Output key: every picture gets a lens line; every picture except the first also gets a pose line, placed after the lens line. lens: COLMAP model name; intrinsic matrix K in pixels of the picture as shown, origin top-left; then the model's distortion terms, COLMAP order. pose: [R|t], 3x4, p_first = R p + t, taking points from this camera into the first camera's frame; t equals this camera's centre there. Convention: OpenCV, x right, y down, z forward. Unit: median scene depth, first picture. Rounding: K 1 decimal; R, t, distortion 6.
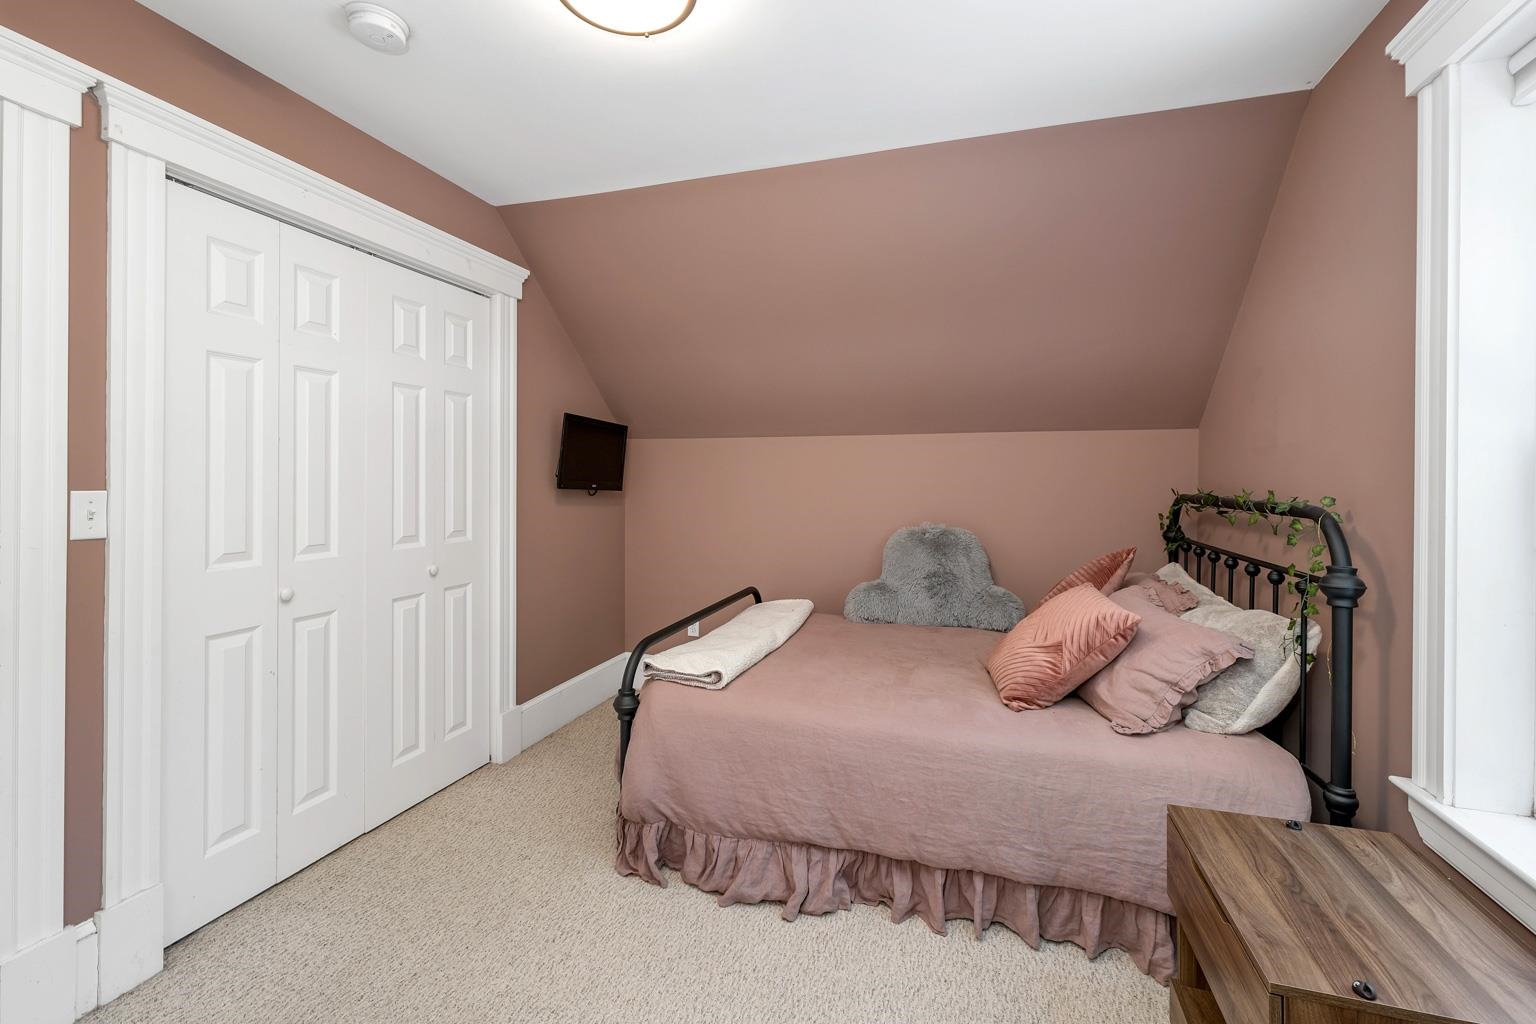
lens RADIAL K [[652.8, 0, 765.3], [0, 652.8, 479.1], [0, 0, 1]] dist [0.002249, -0.000320]
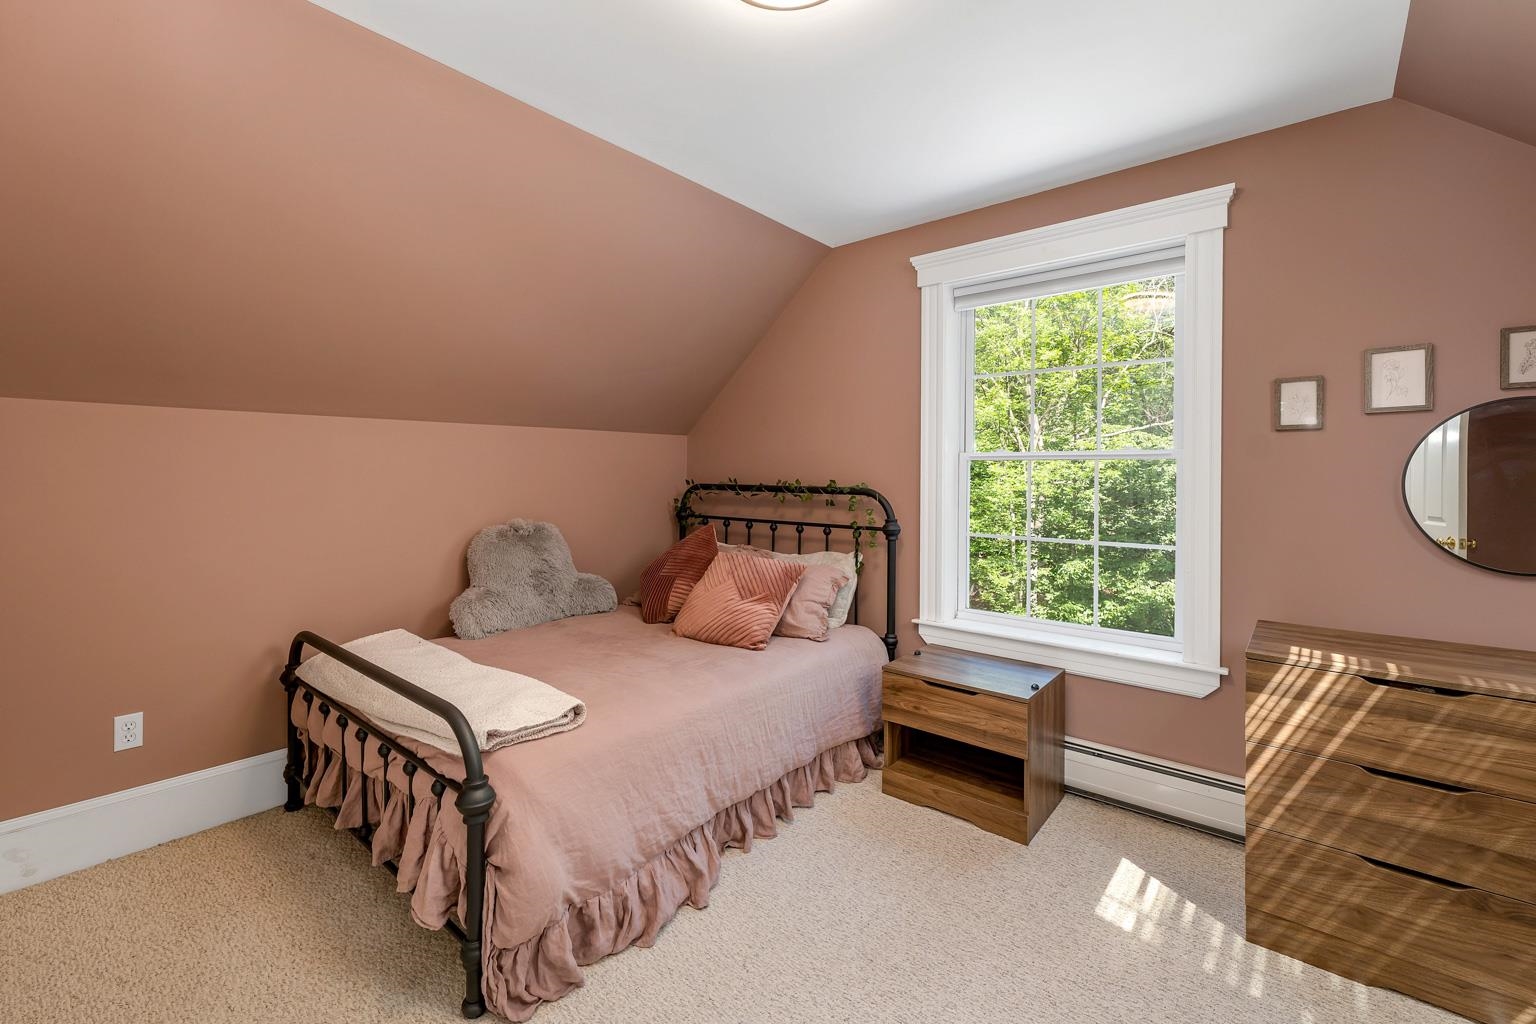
lens RADIAL K [[652.8, 0, 776.6], [0, 652.8, 471.5], [0, 0, 1]] dist [0.002249, -0.000320]
pose [[0.376397, -0.005688, 0.926441, -0.821906], [0.001693, 0.999984, 0.005451, -0.013153], [-0.926457, -0.000483, 0.376401, 0.482442]]
